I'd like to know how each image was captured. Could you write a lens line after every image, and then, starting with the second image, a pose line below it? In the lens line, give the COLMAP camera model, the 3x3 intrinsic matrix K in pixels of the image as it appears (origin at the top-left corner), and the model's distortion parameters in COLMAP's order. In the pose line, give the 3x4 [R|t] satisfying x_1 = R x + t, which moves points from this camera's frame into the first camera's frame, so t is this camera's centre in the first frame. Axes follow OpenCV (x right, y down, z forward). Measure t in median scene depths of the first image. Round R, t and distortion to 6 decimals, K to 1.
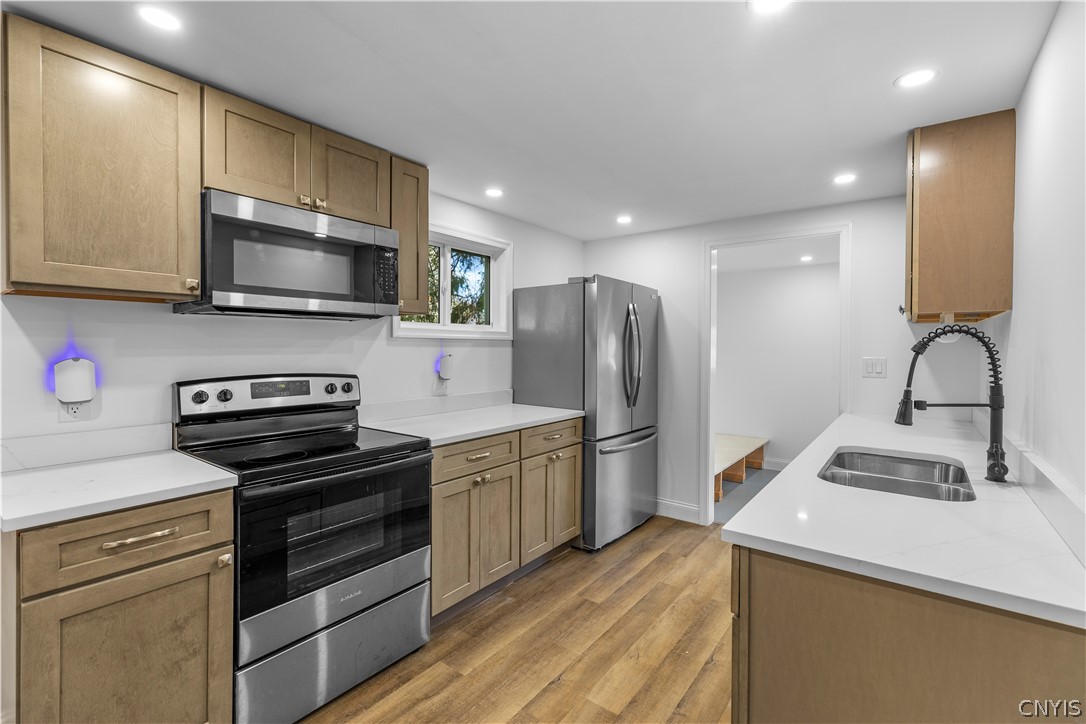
lens RADIAL K [[491.1, 0, 540.1], [0, 491.1, 356.2], [0, 0, 1]] dist [0.002281, 0.000467]
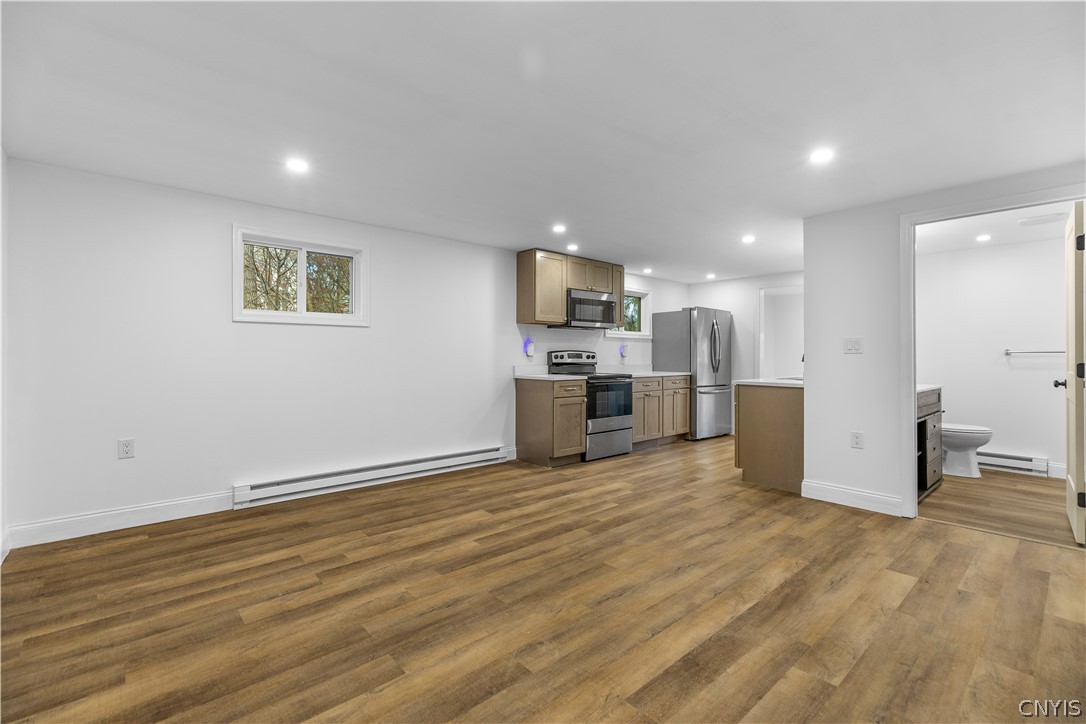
lens RADIAL K [[491.1, 0, 545.5], [0, 491.1, 358.5], [0, 0, 1]] dist [0.002281, 0.000467]
pose [[0.984254, -0.003832, -0.176720, -0.172406], [0.001386, 0.999902, -0.013964, 0.096192], [0.176756, 0.013500, 0.984162, -1.349341]]
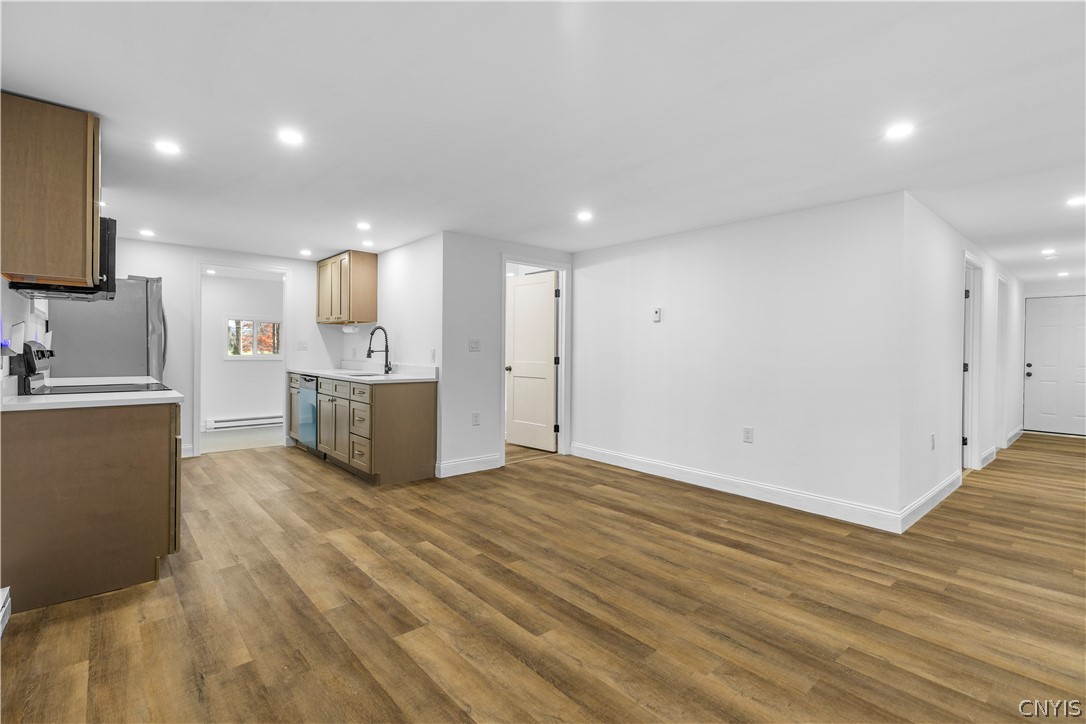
lens RADIAL K [[491.1, 0, 563.7], [0, 491.1, 350.8], [0, 0, 1]] dist [0.002281, 0.000467]
pose [[0.172111, -0.006569, 0.985056, -1.259219], [0.011156, 0.999927, 0.004719, 0.054476], [-0.985014, 0.010177, 0.172171, -0.451393]]
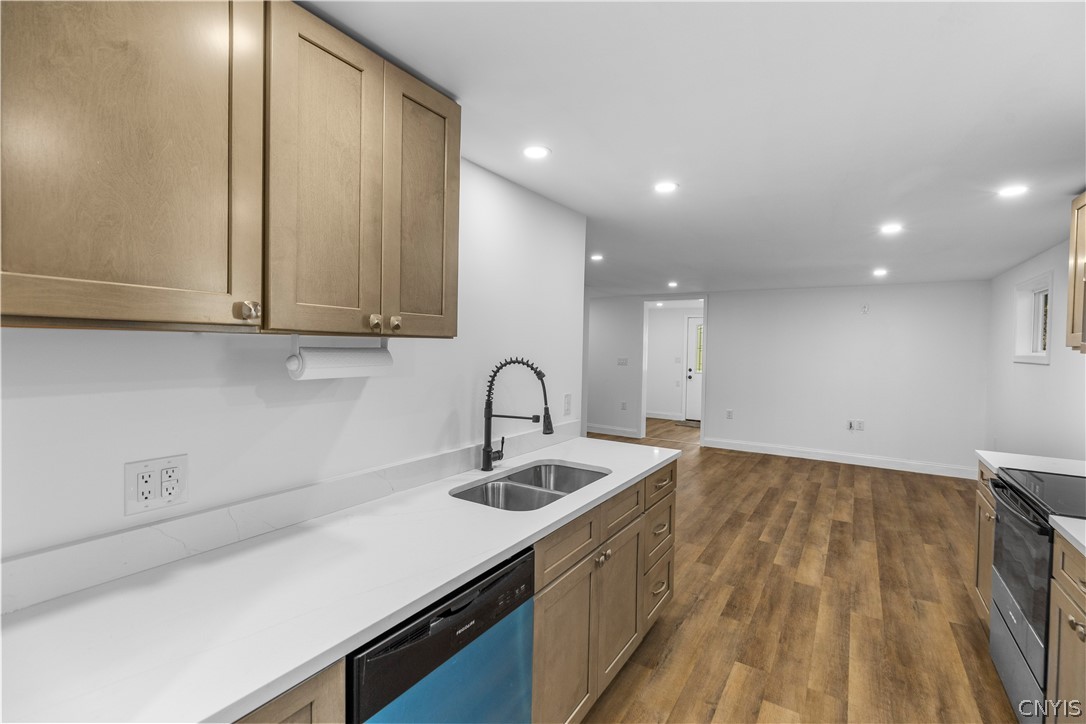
lens RADIAL K [[491.1, 0, 532.0], [0, 491.1, 357.8], [0, 0, 1]] dist [0.002281, 0.000467]
pose [[-0.997774, -0.023574, -0.062375, 0.521881], [-0.026601, 0.998486, 0.048156, -0.074829], [0.061146, 0.049709, -0.996890, 1.370641]]
